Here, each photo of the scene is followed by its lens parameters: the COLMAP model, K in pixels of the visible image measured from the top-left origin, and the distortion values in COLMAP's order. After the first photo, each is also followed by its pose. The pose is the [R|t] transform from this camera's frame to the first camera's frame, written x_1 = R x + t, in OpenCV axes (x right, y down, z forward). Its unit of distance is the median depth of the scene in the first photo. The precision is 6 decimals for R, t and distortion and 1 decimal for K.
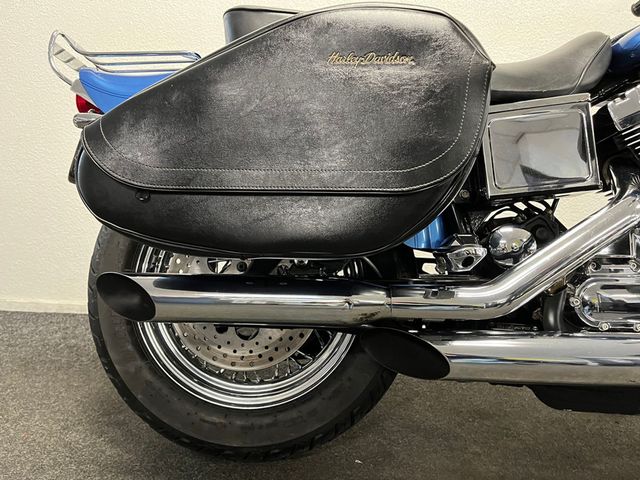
lens RADIAL K [[479.1, 0, 316.2], [0, 479.1, 235.5], [0, 0, 1]] dist [0.028422, -0.020846]
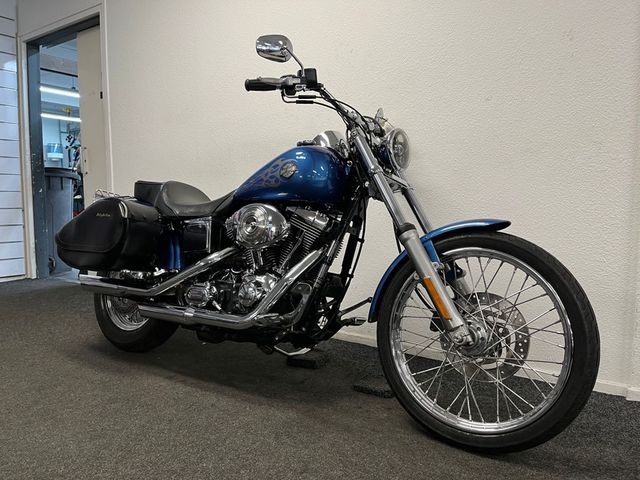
lens RADIAL K [[479.1, 0, 331.4], [0, 479.1, 244.2], [0, 0, 1]] dist [0.028422, -0.020846]
pose [[0.880671, 0.029054, -0.472837, 2.118347], [-0.061078, 0.996751, -0.052513, -0.044758], [0.469775, 0.075127, 0.879584, -0.850369]]
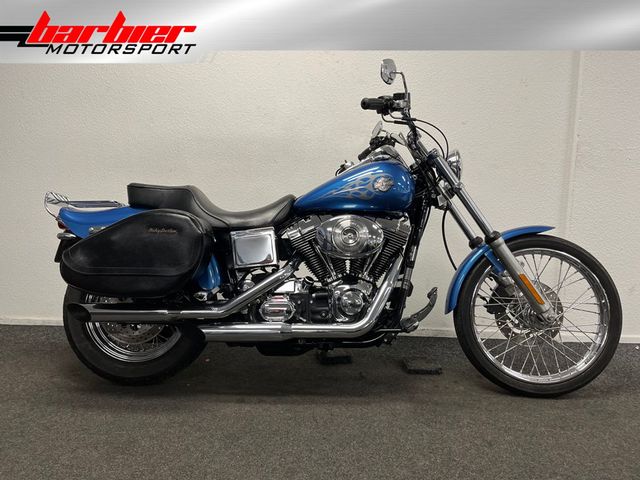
lens RADIAL K [[479.1, 0, 322.3], [0, 479.1, 240.2], [0, 0, 1]] dist [0.028422, -0.020846]
pose [[0.998202, -0.009097, 0.059247, 0.601961], [0.010634, 0.999614, -0.025681, -0.142381], [-0.058990, 0.026265, 0.997913, -1.325033]]
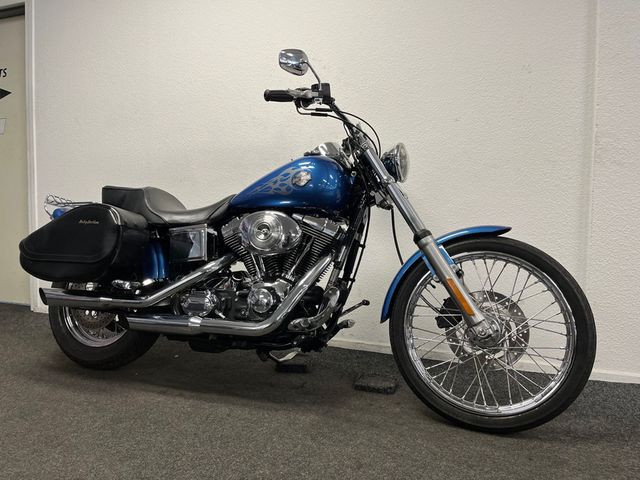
lens RADIAL K [[479.1, 0, 323.1], [0, 479.1, 236.9], [0, 0, 1]] dist [0.028422, -0.020846]
pose [[0.965548, 0.007748, -0.260110, 1.635191], [-0.033632, 0.994889, -0.095210, -0.003535], [0.258043, 0.100678, 0.960873, -1.135264]]
